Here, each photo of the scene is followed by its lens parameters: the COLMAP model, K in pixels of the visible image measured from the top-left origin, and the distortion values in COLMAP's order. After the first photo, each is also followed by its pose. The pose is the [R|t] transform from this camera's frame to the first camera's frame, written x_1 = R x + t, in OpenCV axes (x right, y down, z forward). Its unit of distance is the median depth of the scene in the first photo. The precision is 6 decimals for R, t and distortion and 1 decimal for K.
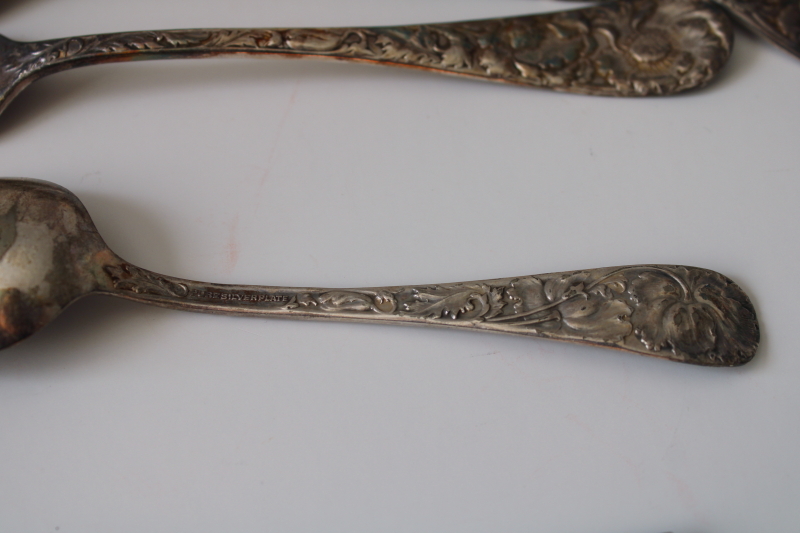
lens RADIAL K [[1142.0, 0, 400.0], [0, 1142.0, 266.5], [0, 0, 1]] dist [-0.061528, 0.029691]
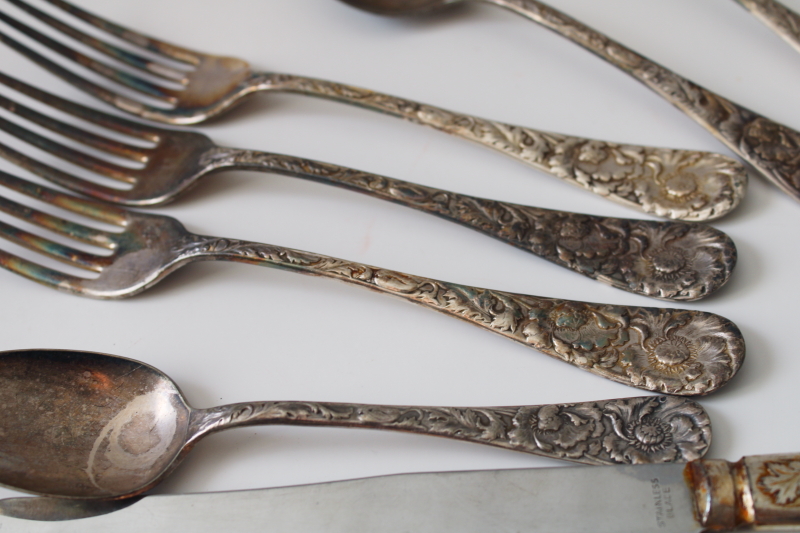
lens RADIAL K [[1142.0, 0, 400.0], [0, 1142.0, 266.5], [0, 0, 1]] dist [-0.061528, 0.029691]
pose [[0.931937, 0.220793, -0.287654, 0.289815], [-0.269613, 0.952370, -0.142483, -0.037353], [0.242494, 0.210340, 0.947077, -0.196483]]
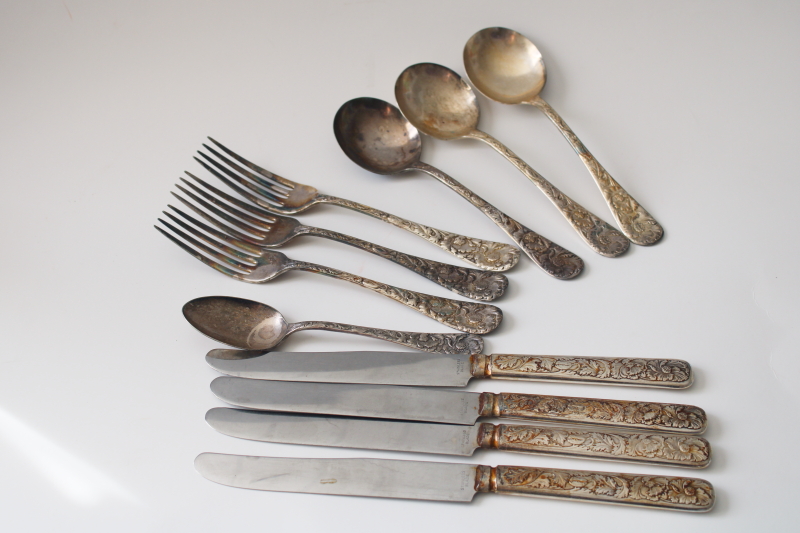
lens RADIAL K [[1142.0, 0, 400.0], [0, 1142.0, 266.5], [0, 0, 1]] dist [-0.061528, 0.029691]
pose [[0.908847, 0.273096, -0.315303, 0.994604], [-0.349790, 0.910777, -0.219393, 0.429663], [0.227256, 0.309684, 0.923283, -1.946755]]
